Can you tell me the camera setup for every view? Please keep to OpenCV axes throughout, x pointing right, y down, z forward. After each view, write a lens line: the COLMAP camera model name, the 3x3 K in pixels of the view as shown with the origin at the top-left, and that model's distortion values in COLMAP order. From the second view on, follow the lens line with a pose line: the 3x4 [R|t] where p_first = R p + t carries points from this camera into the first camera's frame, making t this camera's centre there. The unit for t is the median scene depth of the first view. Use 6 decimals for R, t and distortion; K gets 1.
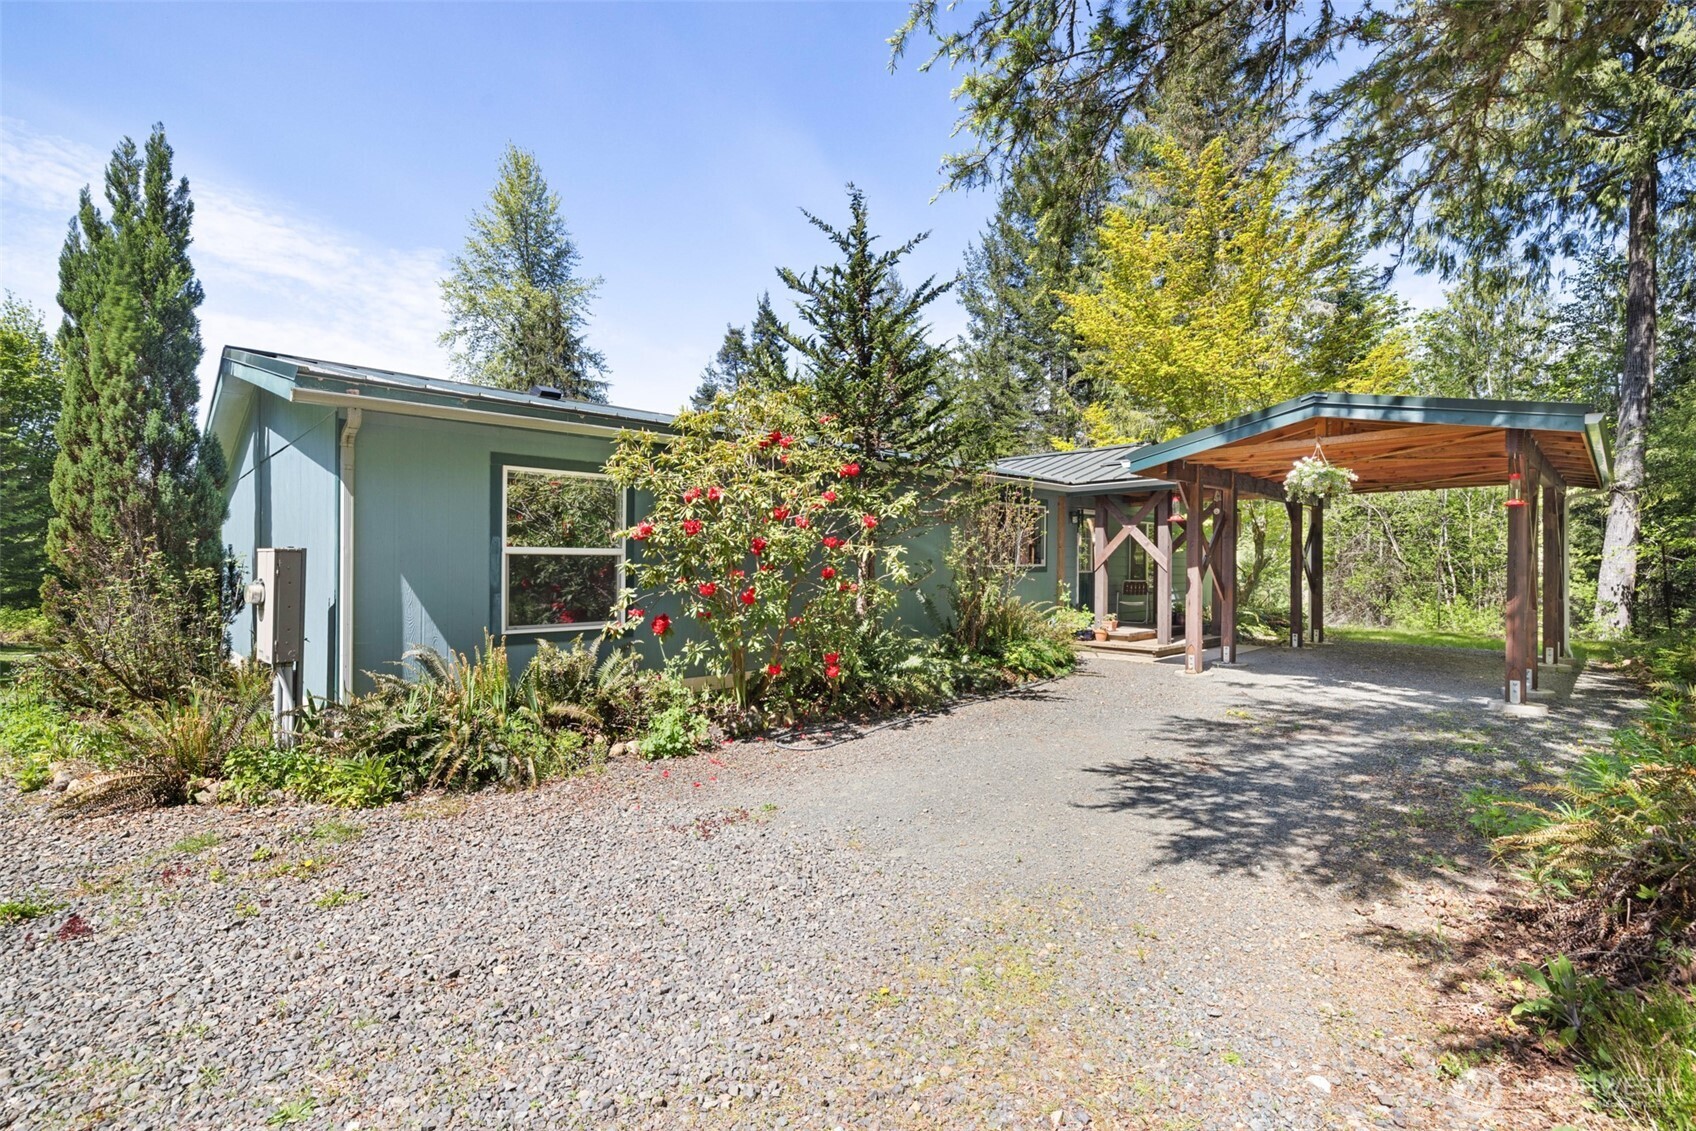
lens RADIAL K [[757.5, 0, 863.7], [0, 757.5, 563.5], [0, 0, 1]] dist [-0.003972, 0.000374]
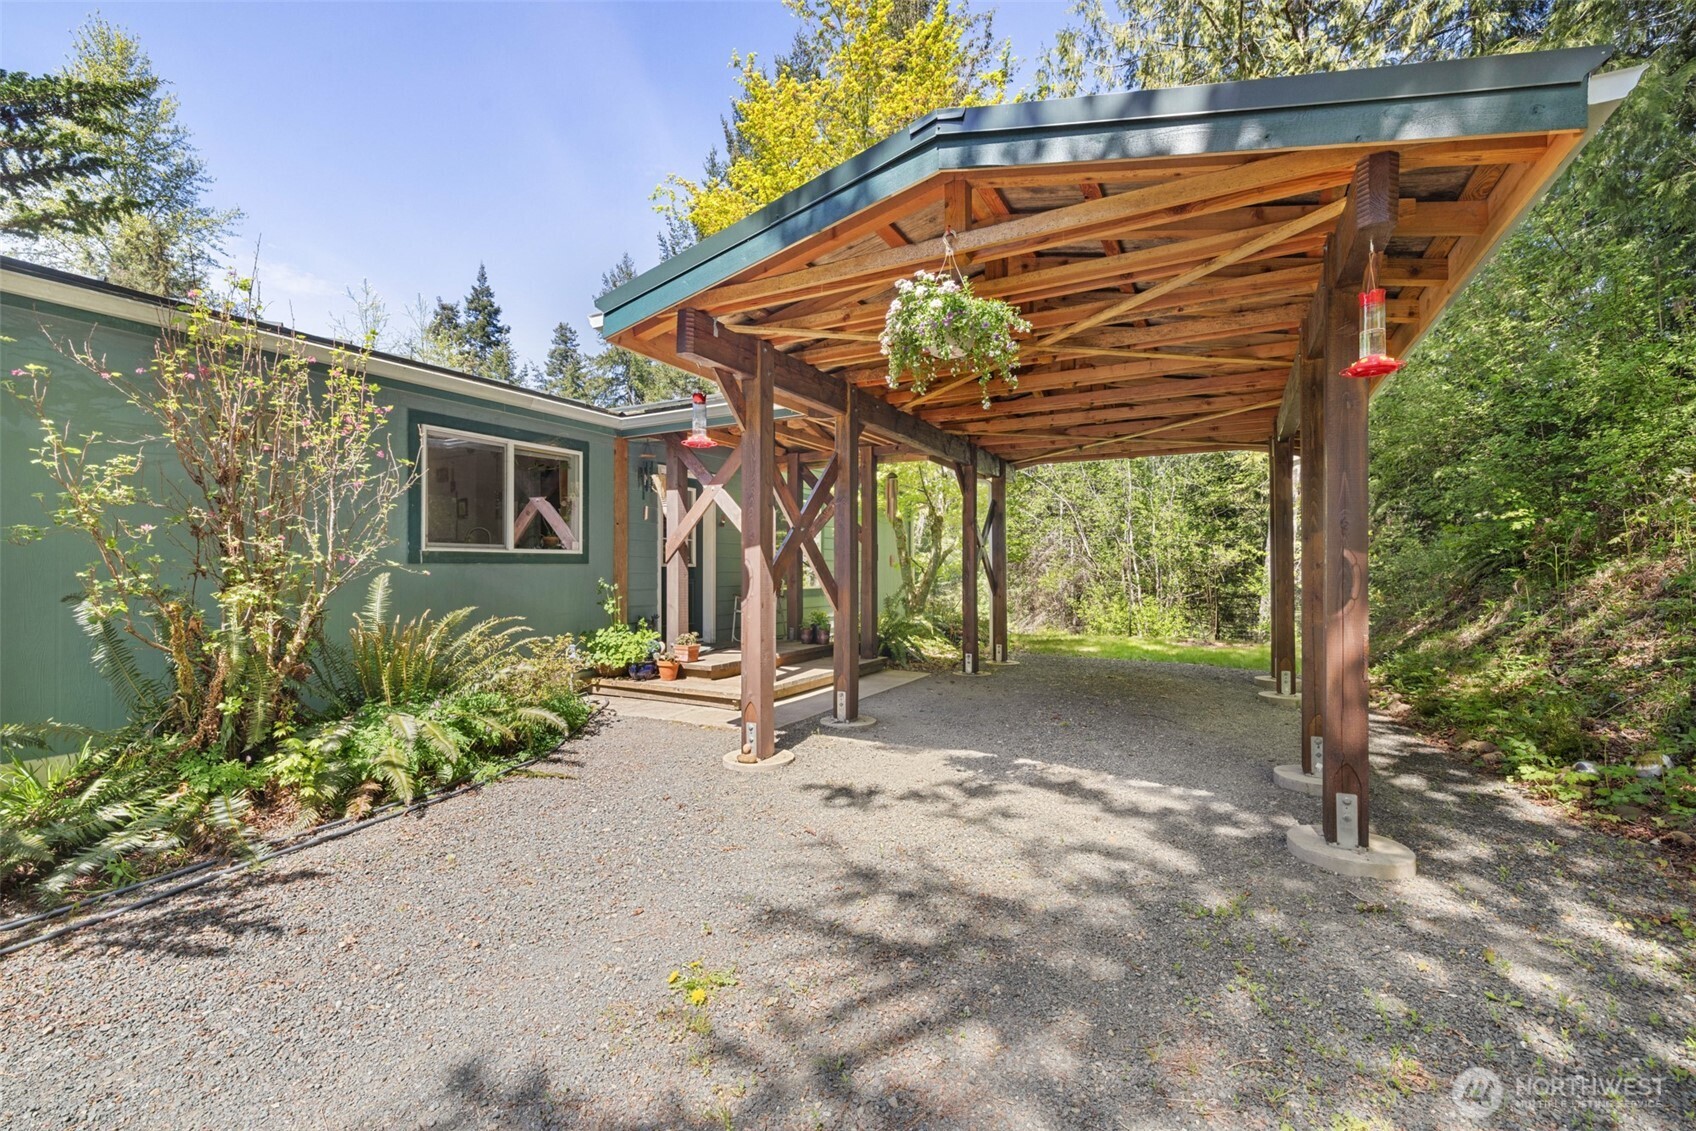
lens RADIAL K [[715.2, 0, 842.1], [0, 715.2, 570.2], [0, 0, 1]] dist [0.002606, -0.000419]
pose [[0.954734, 0.005177, 0.297417, 0.247065], [-0.006512, 0.999973, 0.003498, 0.012643], [-0.297391, -0.005277, 0.954741, 0.381266]]
